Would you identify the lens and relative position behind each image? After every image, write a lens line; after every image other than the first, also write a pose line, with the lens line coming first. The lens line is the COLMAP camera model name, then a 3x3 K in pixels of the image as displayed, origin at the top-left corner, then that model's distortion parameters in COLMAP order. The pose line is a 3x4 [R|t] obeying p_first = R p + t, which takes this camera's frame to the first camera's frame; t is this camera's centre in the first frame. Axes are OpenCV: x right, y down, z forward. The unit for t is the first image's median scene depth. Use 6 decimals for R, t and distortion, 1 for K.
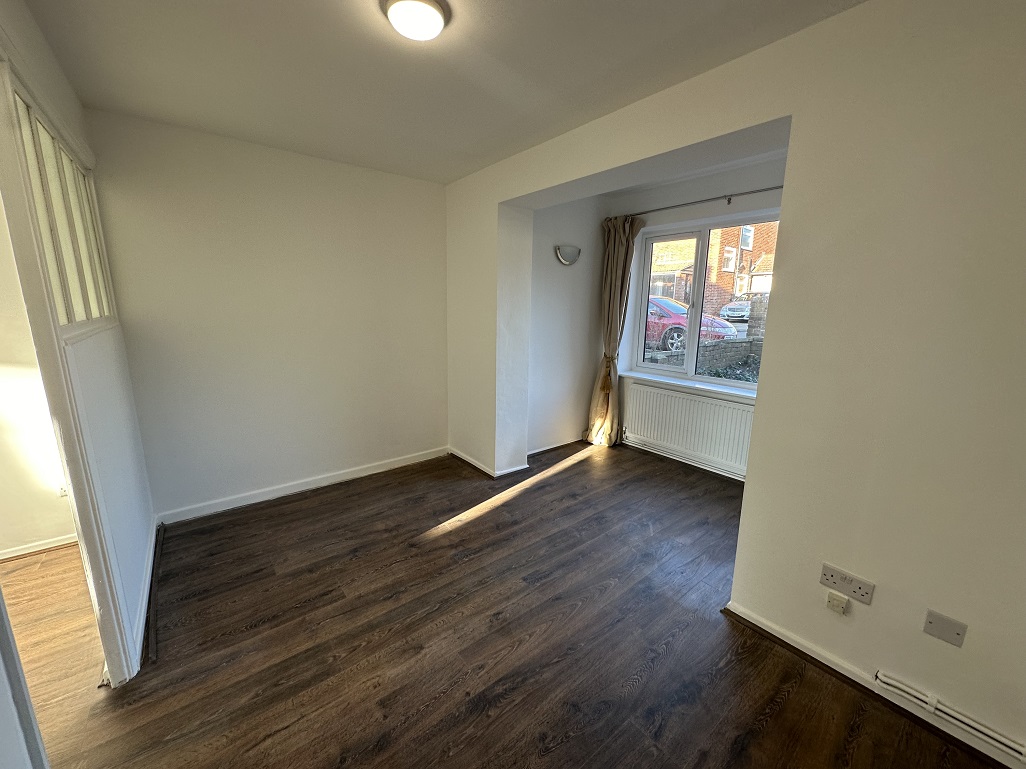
lens RADIAL K [[408.0, 0, 513.0], [0, 408.0, 384.5], [0, 0, 1]] dist [-0.000522, -0.000532]
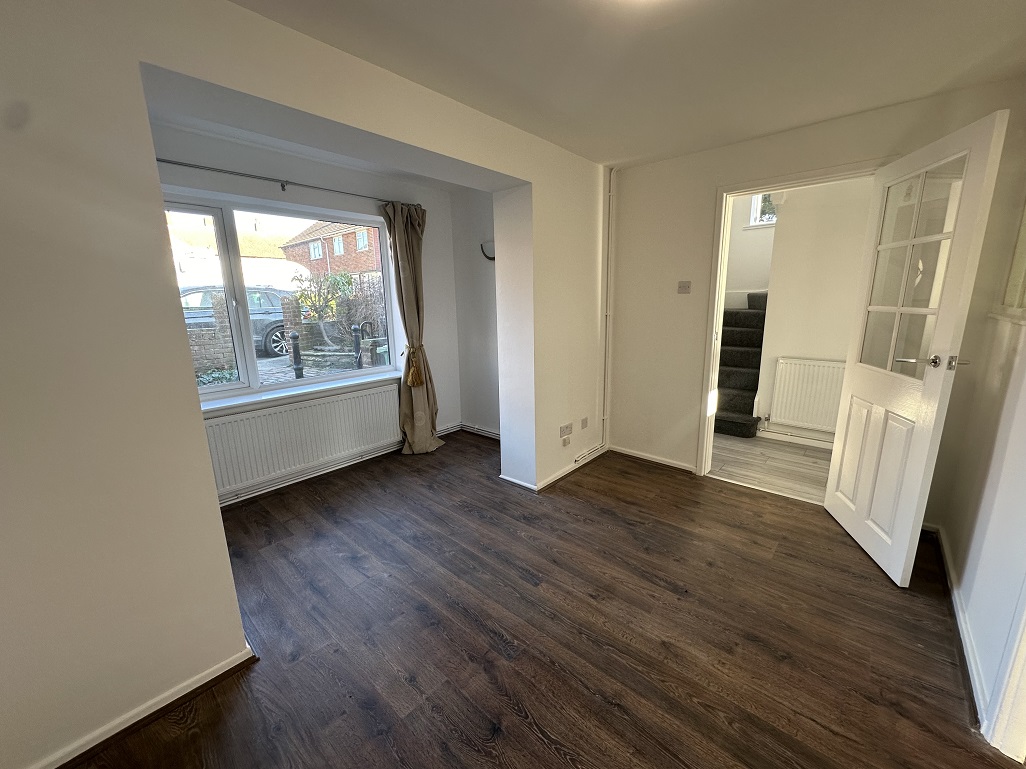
lens RADIAL K [[408.0, 0, 513.0], [0, 408.0, 384.5], [0, 0, 1]] dist [-0.000522, -0.000532]
pose [[-0.173097, -0.213338, 0.961522, -0.899214], [0.209145, 0.946032, 0.247552, -0.248793], [-0.962443, 0.243948, -0.119136, 1.206913]]
